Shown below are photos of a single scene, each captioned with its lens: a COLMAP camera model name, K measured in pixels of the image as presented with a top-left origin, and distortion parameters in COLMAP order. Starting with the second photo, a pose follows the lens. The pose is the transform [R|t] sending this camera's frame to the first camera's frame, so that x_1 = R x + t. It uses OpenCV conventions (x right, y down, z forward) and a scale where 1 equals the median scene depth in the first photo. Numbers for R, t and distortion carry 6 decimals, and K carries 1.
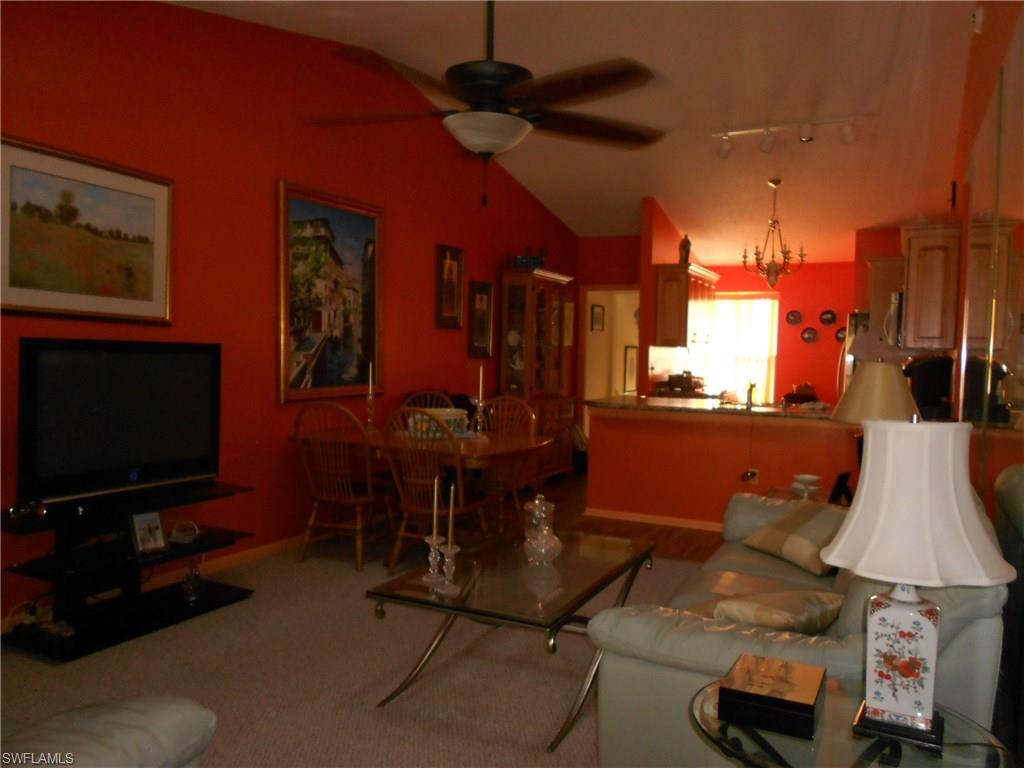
lens RADIAL K [[813.7, 0, 511.2], [0, 813.7, 382.7], [0, 0, 1]] dist [0.006113, 0.005352]
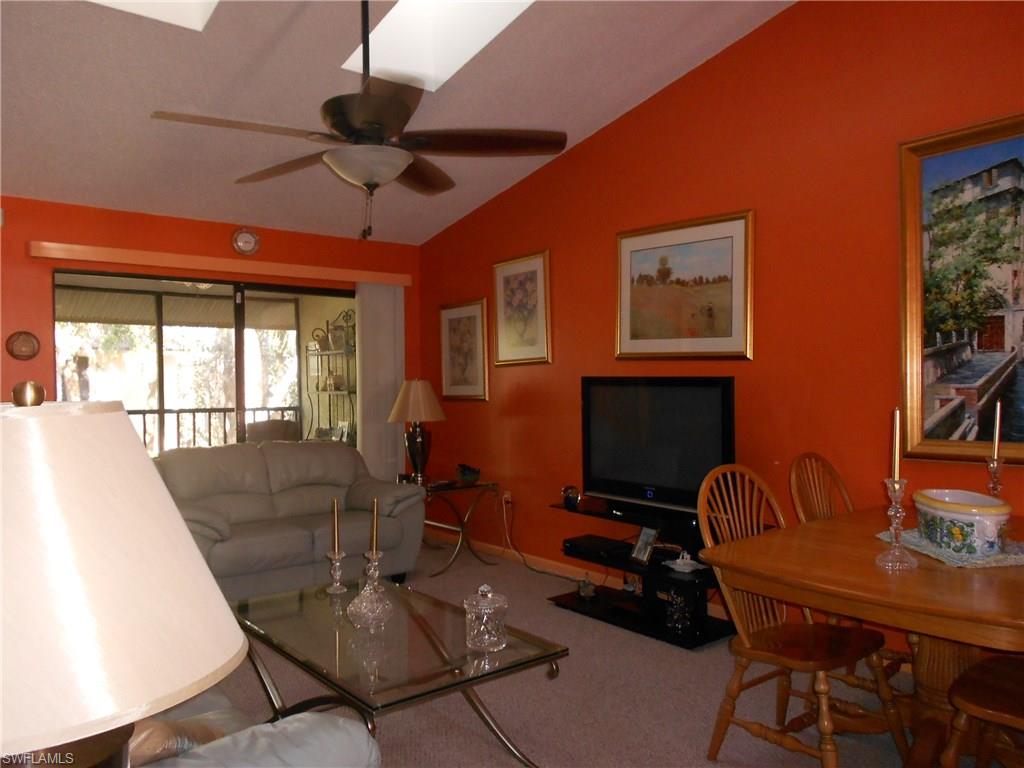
lens RADIAL K [[813.7, 0, 511.2], [0, 813.7, 388.9], [0, 0, 1]] dist [0.006113, 0.005352]
pose [[-0.429550, 0.001263, -0.903042, 0.488871], [-0.027689, 0.999510, 0.014569, -0.033998], [0.902618, 0.031262, -0.429305, 0.972314]]
